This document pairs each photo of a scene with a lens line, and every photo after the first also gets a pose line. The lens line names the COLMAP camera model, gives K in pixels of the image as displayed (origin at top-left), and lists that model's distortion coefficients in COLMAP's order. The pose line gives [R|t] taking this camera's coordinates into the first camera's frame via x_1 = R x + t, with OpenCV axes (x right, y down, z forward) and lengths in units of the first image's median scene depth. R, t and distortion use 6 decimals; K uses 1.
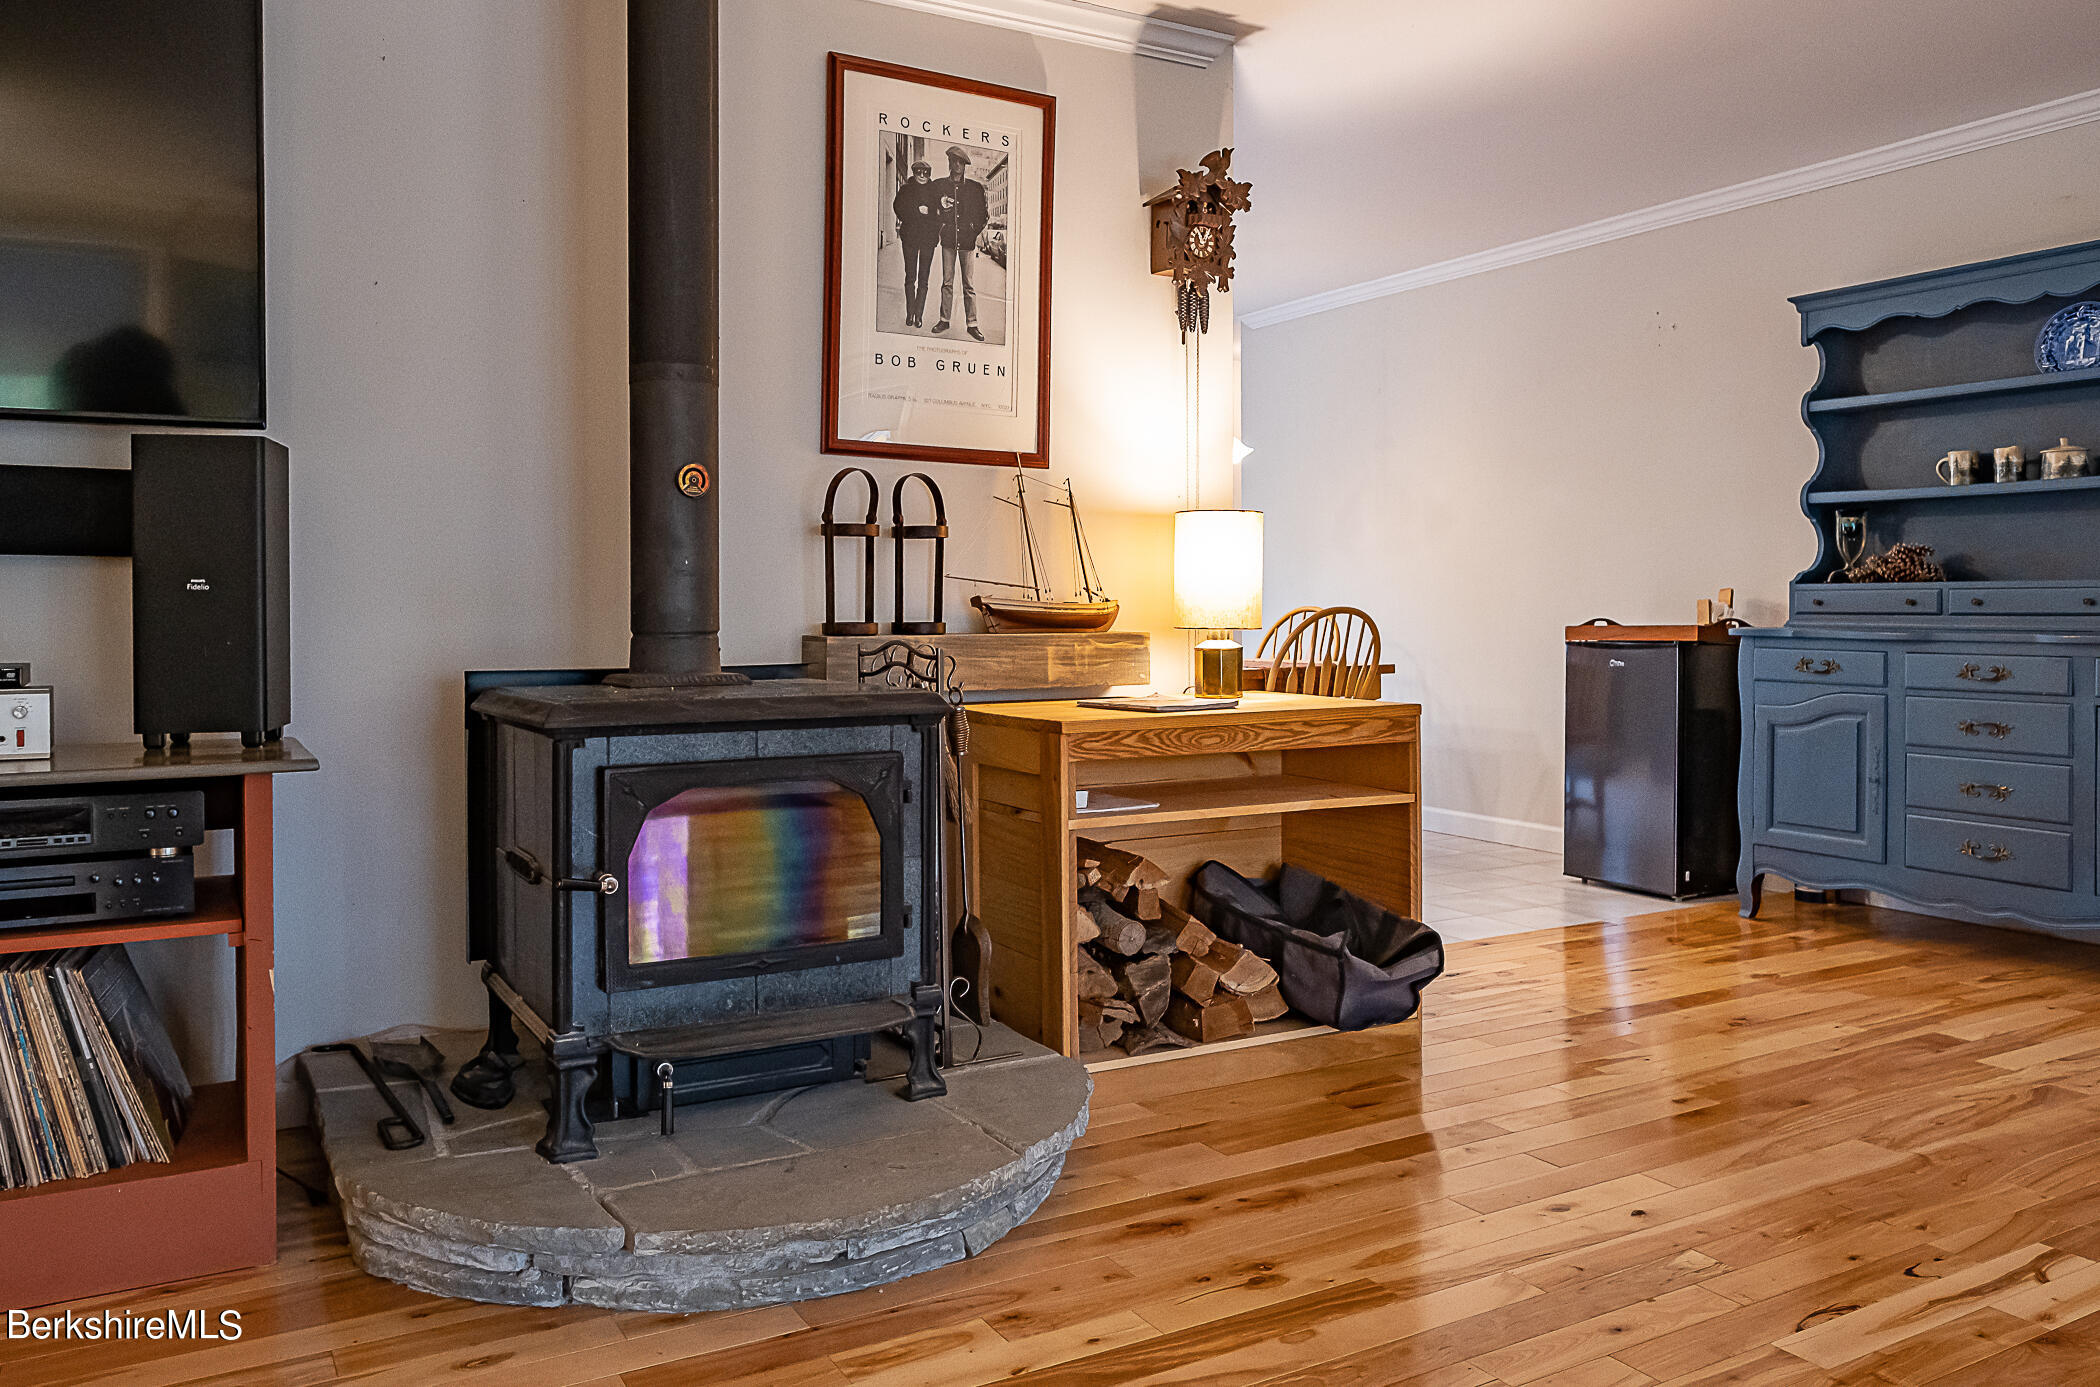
lens RADIAL K [[1504.1, 0, 938.3], [0, 1504.1, 626.8], [0, 0, 1]] dist [-0.017231, 0.009100]
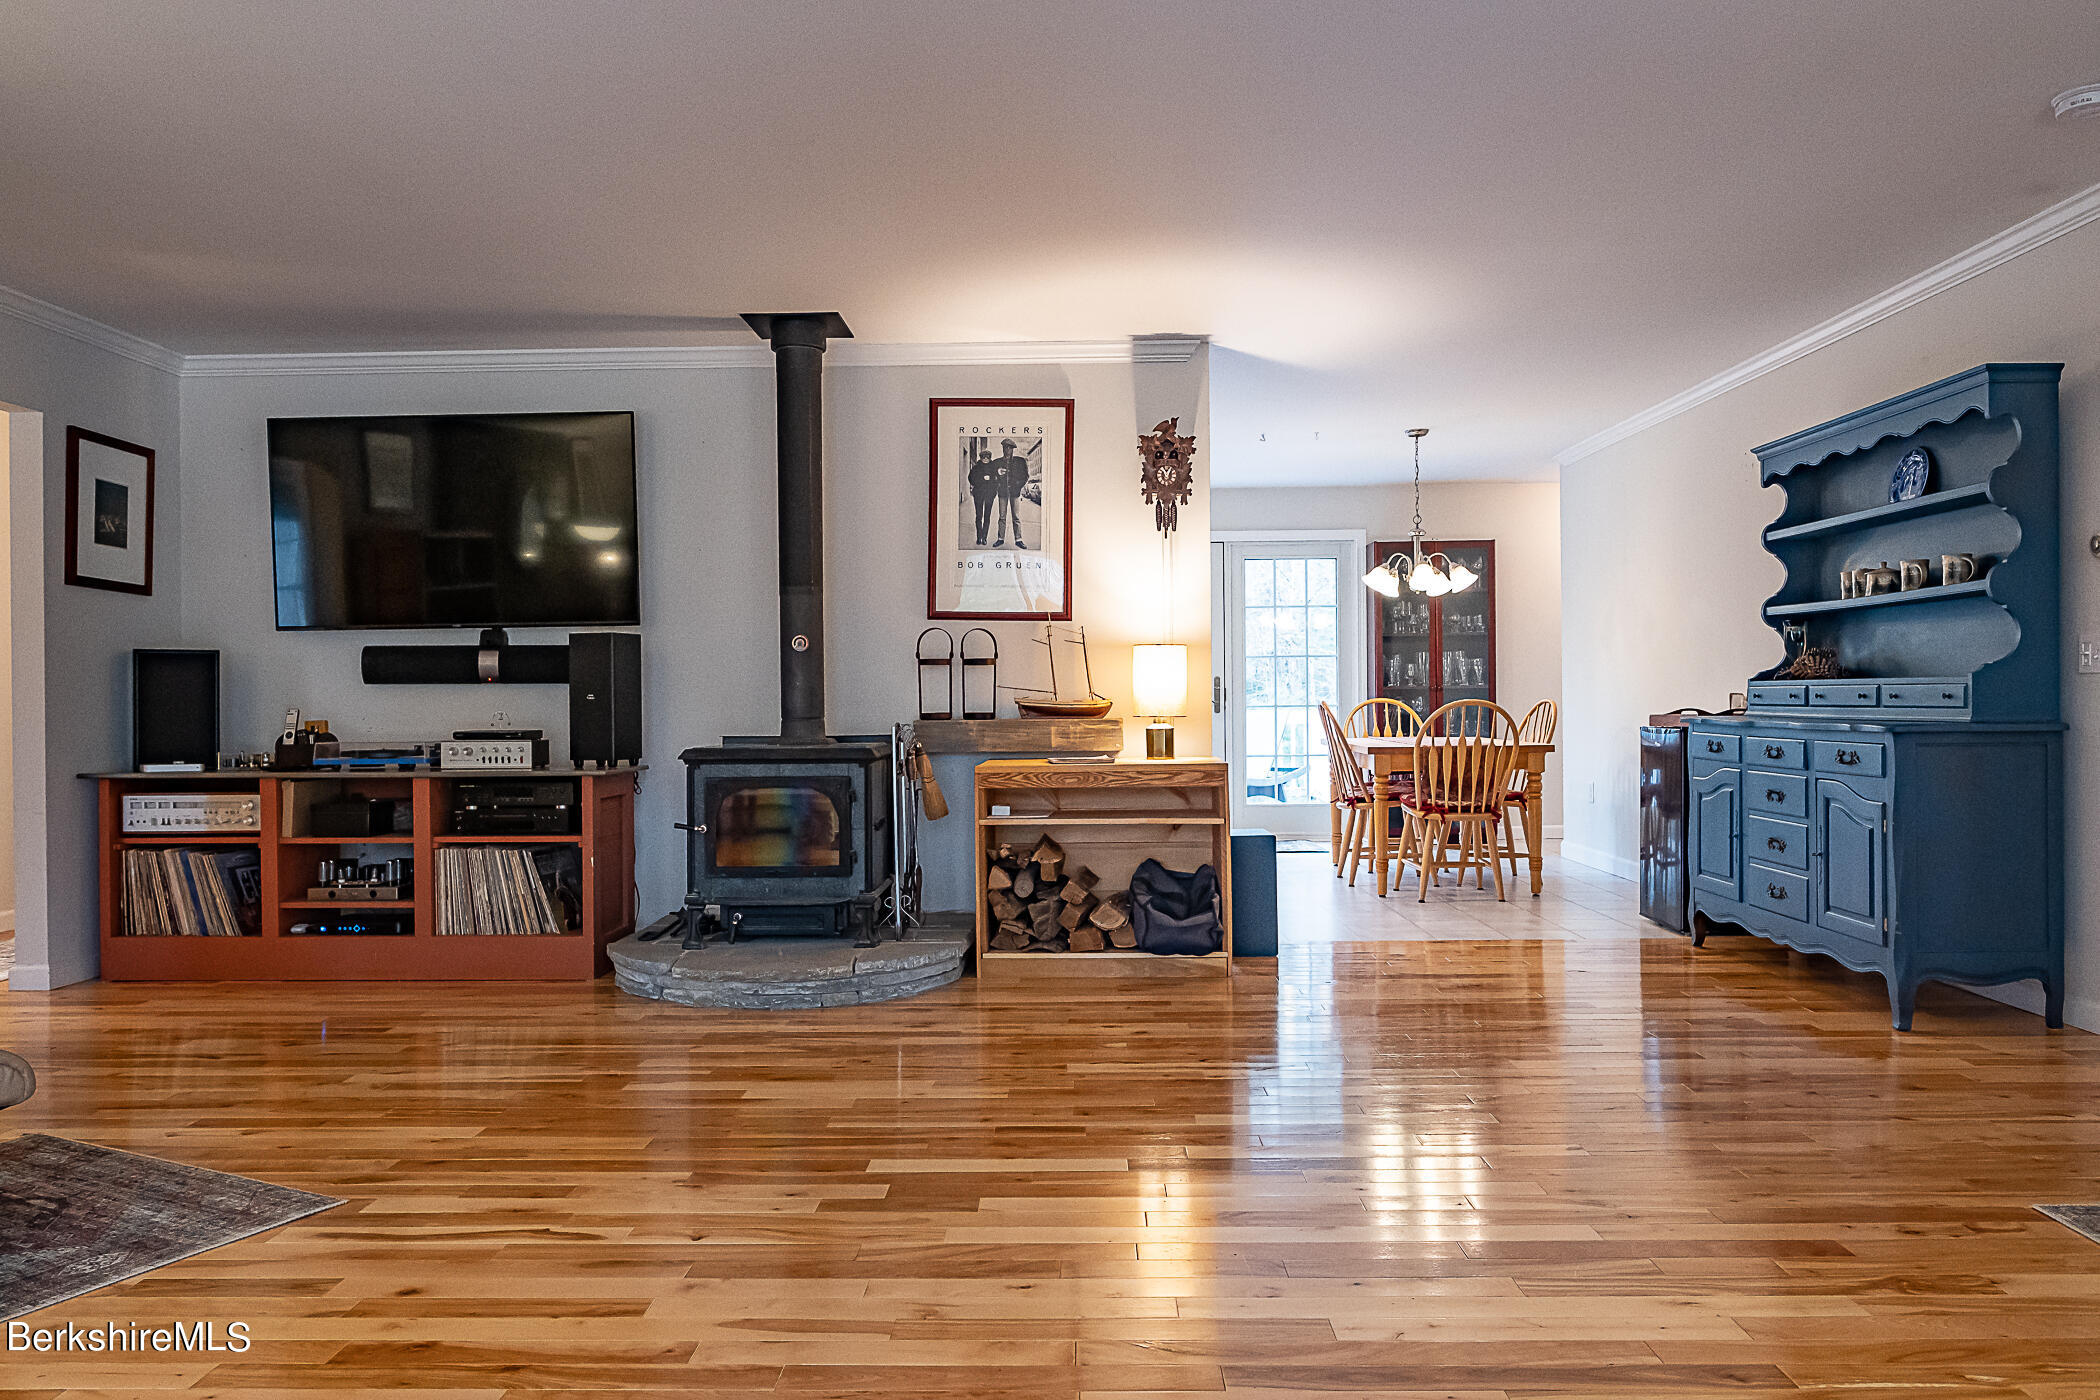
lens RADIAL K [[1504.1, 0, 1067.9], [0, 1504.1, 699.6], [0, 0, 1]] dist [-0.017231, 0.009100]
pose [[0.866139, -0.004733, -0.499781, 0.937629], [-0.000501, 0.999946, -0.010339, -0.000150], [0.499804, 0.009206, 0.866090, -0.467358]]
